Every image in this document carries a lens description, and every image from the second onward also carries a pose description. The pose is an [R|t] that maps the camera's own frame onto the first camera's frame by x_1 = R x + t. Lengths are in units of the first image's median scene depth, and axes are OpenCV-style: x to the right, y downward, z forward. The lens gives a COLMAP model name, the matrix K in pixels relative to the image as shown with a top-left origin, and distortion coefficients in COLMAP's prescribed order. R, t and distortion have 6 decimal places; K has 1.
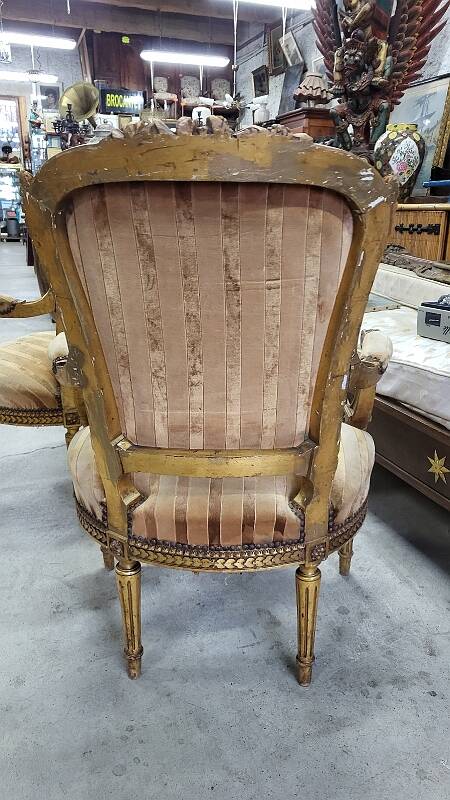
lens RADIAL K [[606.9, 0, 237.0], [0, 606.9, 414.3], [0, 0, 1]] dist [0.052860, -0.028091]
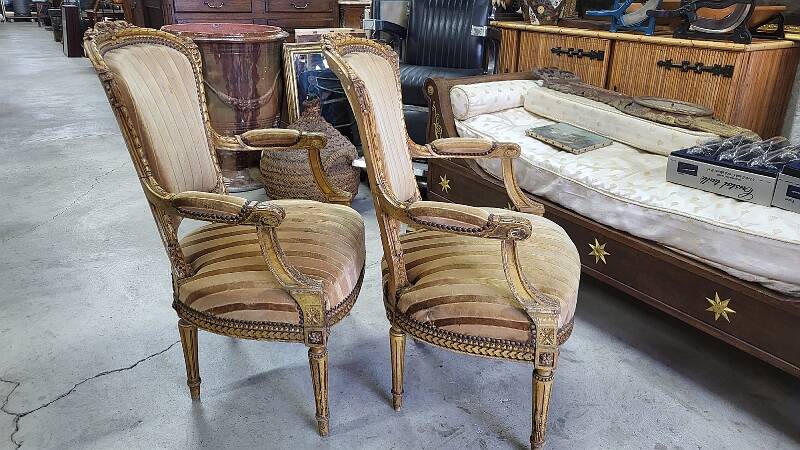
lens RADIAL K [[606.9, 0, 408.8], [0, 606.9, 213.7], [0, 0, 1]] dist [0.052860, -0.028091]
pose [[0.972008, -0.075270, 0.222562, -0.240874], [0.065213, 0.996505, 0.052206, -0.093779], [-0.225714, -0.036231, 0.973520, 0.014971]]
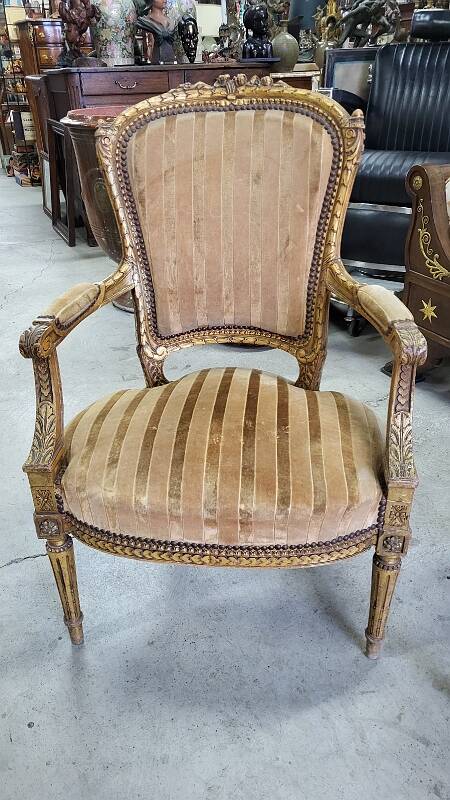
lens RADIAL K [[606.9, 0, 227.9], [0, 606.9, 406.3], [0, 0, 1]] dist [0.052860, -0.028091]
pose [[0.993958, -0.081492, 0.073535, -0.269536], [0.066502, 0.980065, 0.187218, -0.126531], [-0.087326, -0.181197, 0.979562, 0.207886]]
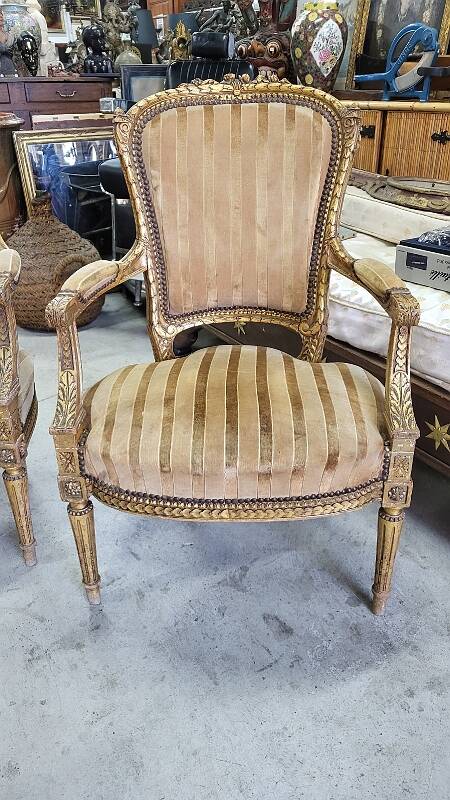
lens RADIAL K [[606.9, 0, 227.7], [0, 606.9, 401.1], [0, 0, 1]] dist [0.052860, -0.028091]
pose [[0.981675, -0.109703, 0.155821, -0.060488], [0.084161, 0.983197, 0.161989, -0.069760], [-0.170974, -0.145907, 0.974412, 0.088495]]
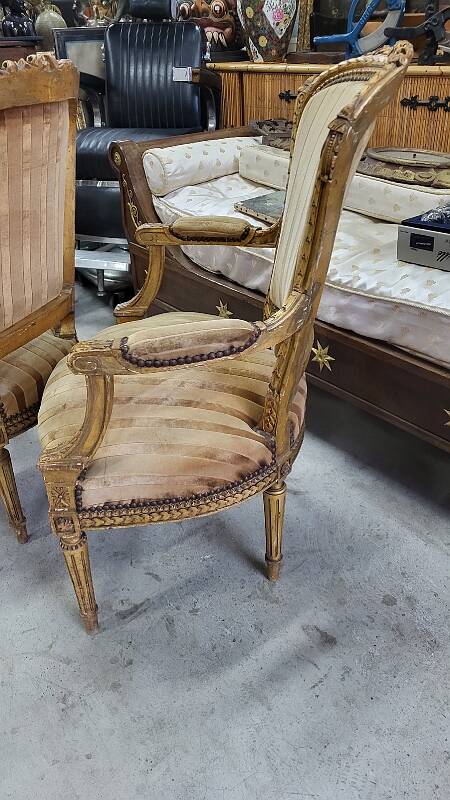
lens RADIAL K [[606.9, 0, 237.6], [0, 606.9, 406.1], [0, 0, 1]] dist [0.052860, -0.028091]
pose [[0.945785, -0.204609, 0.252243, -0.102089], [0.145567, 0.961288, 0.233956, -0.097768], [-0.290348, -0.184553, 0.938956, 0.133727]]
